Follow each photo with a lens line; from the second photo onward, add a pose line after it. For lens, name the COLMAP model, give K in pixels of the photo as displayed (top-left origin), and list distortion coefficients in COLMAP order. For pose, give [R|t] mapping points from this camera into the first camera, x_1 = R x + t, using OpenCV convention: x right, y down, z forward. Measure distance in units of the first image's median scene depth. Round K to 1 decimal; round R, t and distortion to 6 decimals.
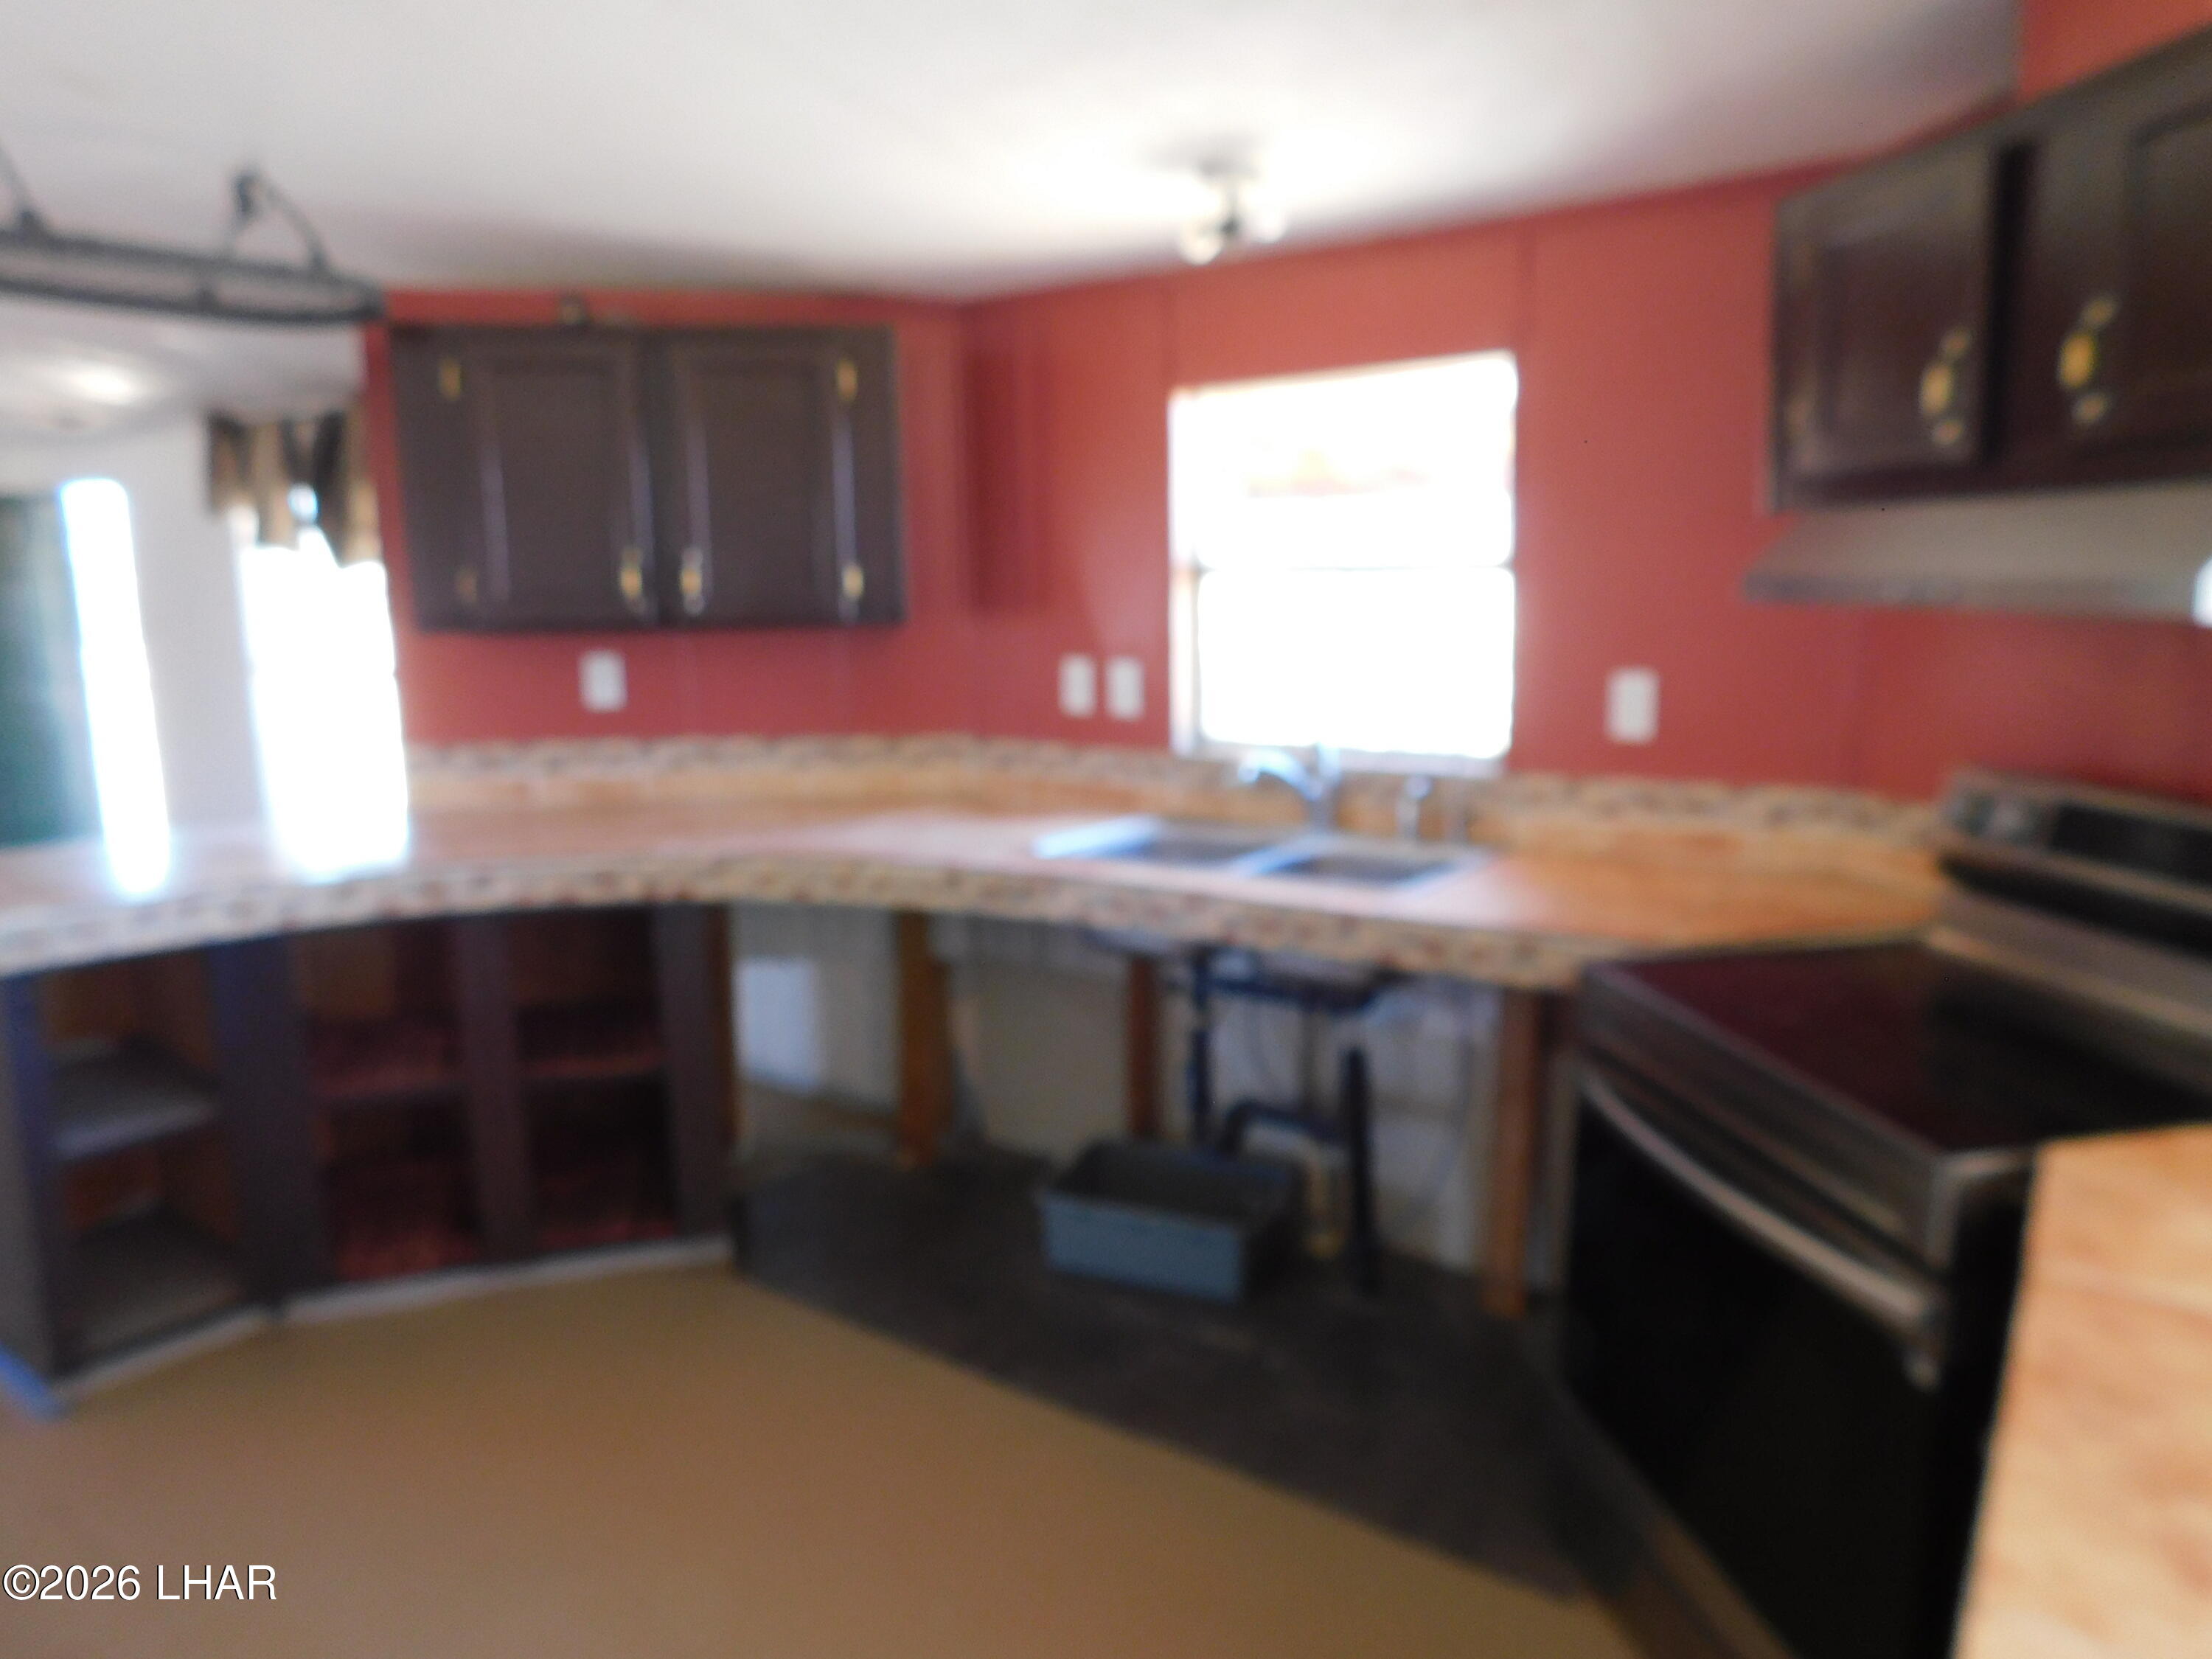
lens RADIAL K [[1469.8, 0, 1104.1], [0, 1469.8, 816.5], [0, 0, 1]] dist [-0.070292, 0.054481]
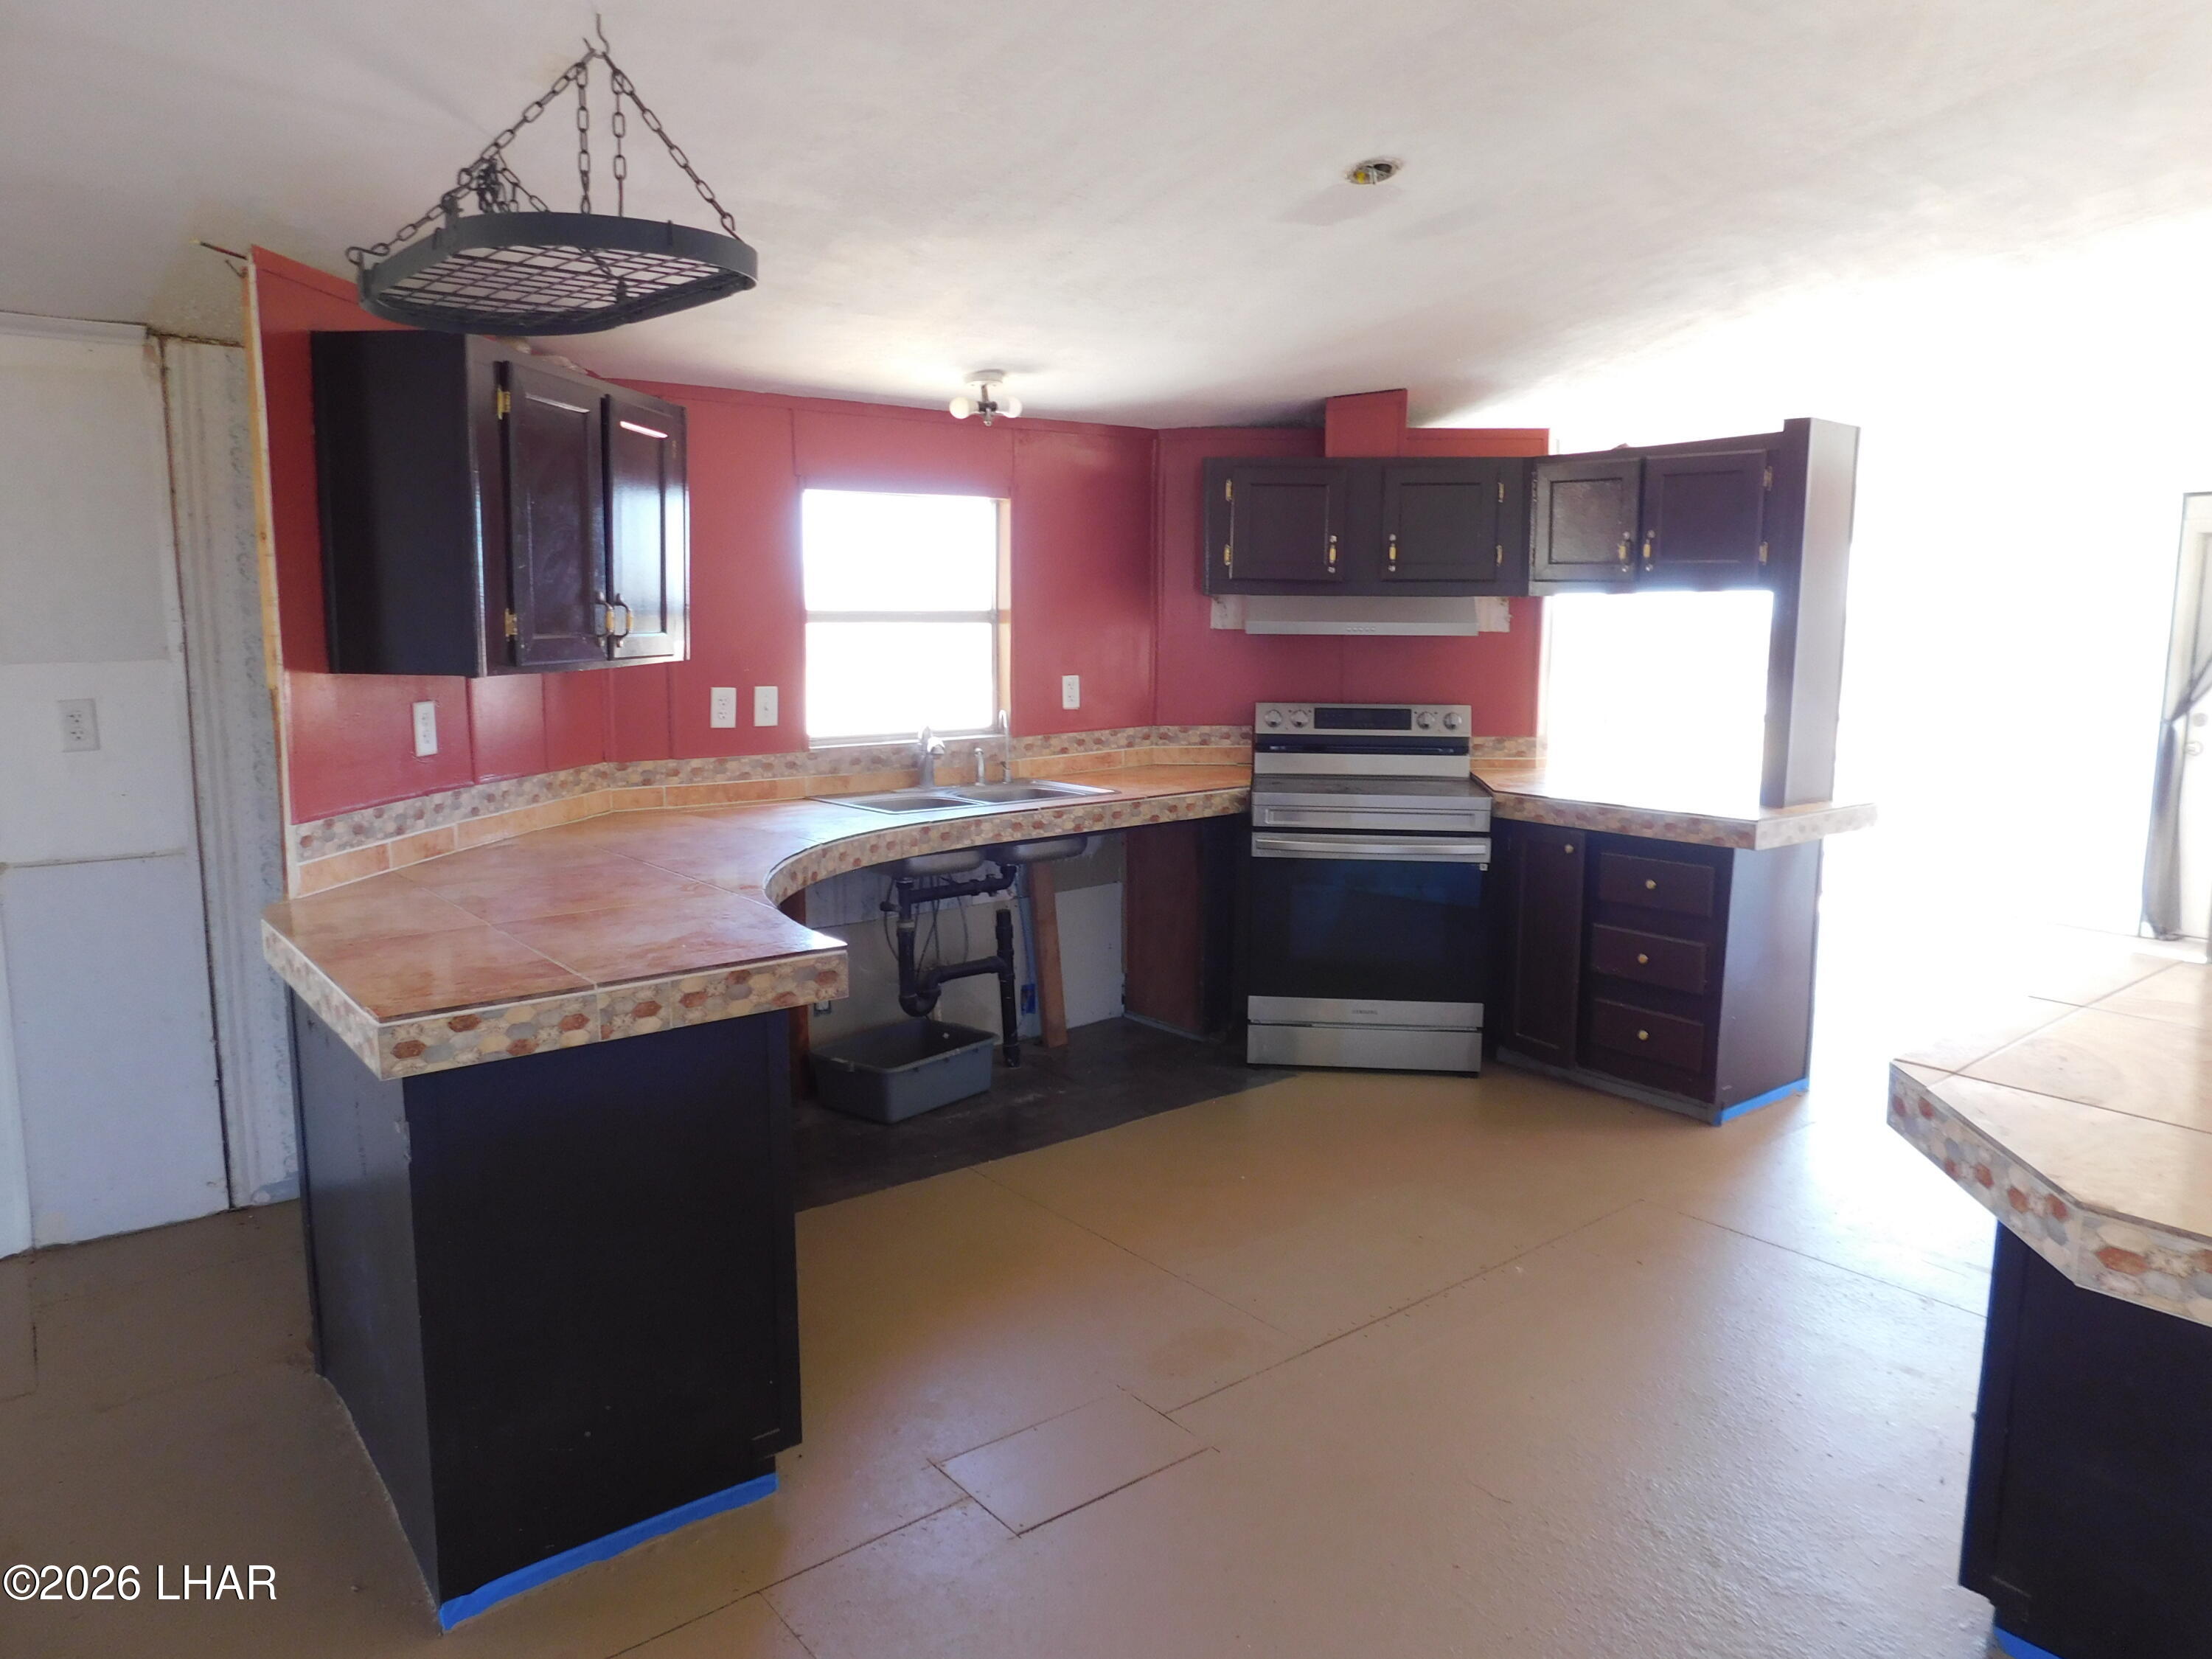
lens RADIAL K [[1469.8, 0, 1103.7], [0, 1469.8, 821.0], [0, 0, 1]] dist [-0.070292, 0.054481]
pose [[0.285449, -0.117106, 0.951212, -1.304635], [0.152601, 0.985398, 0.075521, -0.045341], [-0.946167, 0.123599, 0.299152, 0.393537]]
